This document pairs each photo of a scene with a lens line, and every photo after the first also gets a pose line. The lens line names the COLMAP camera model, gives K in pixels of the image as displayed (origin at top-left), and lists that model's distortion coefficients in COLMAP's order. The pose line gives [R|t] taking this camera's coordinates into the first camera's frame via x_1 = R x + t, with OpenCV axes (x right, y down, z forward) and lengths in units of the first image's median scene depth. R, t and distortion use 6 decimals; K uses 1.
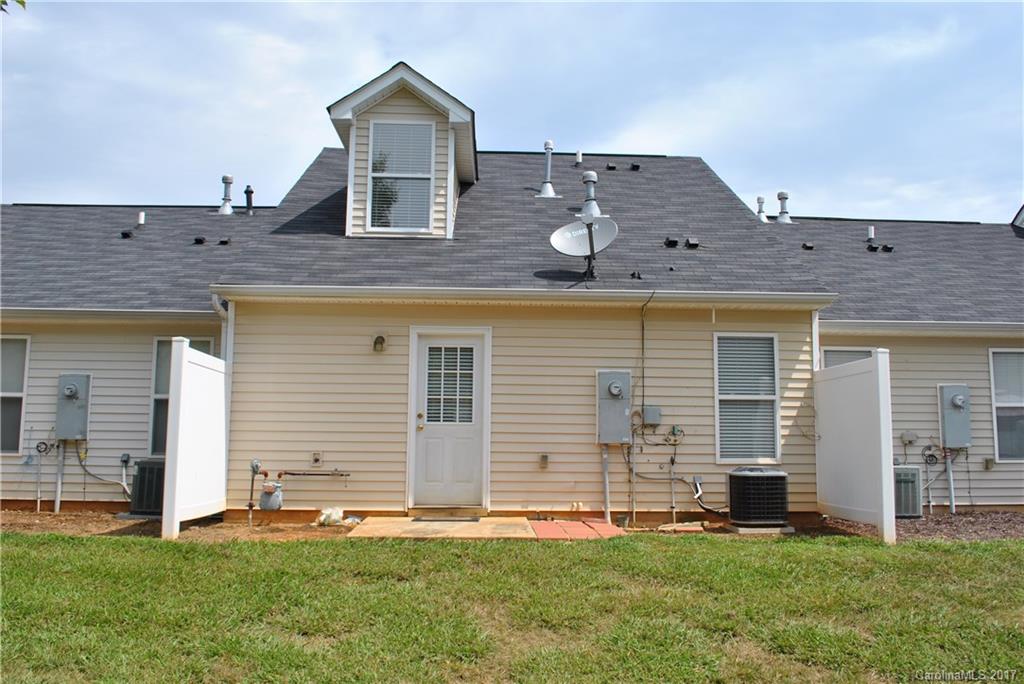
lens RADIAL K [[855.5, 0, 533.1], [0, 855.5, 338.5], [0, 0, 1]] dist [-0.076708, 0.003176]
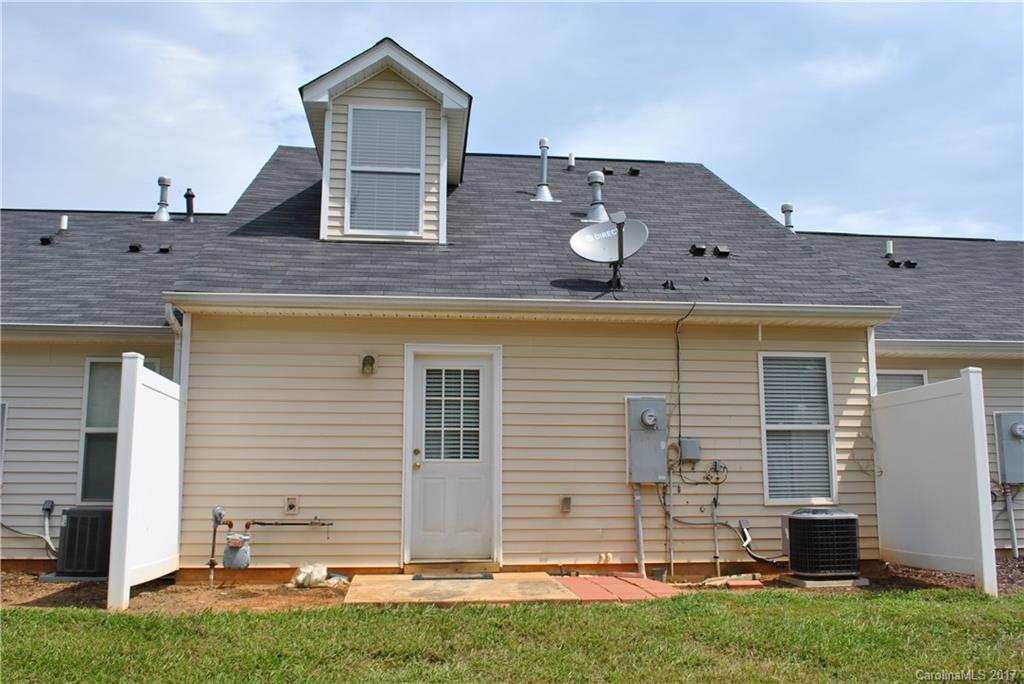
lens RADIAL K [[886.9, 0, 512.0], [0, 886.9, 342.0], [0, 0, 1]] dist [-0.074782, 0.011795]
pose [[0.997763, 0.001546, 0.066828, -0.096626], [0.001012, 0.999268, -0.038235, 0.016698], [-0.066839, 0.038217, 0.997032, 0.128098]]
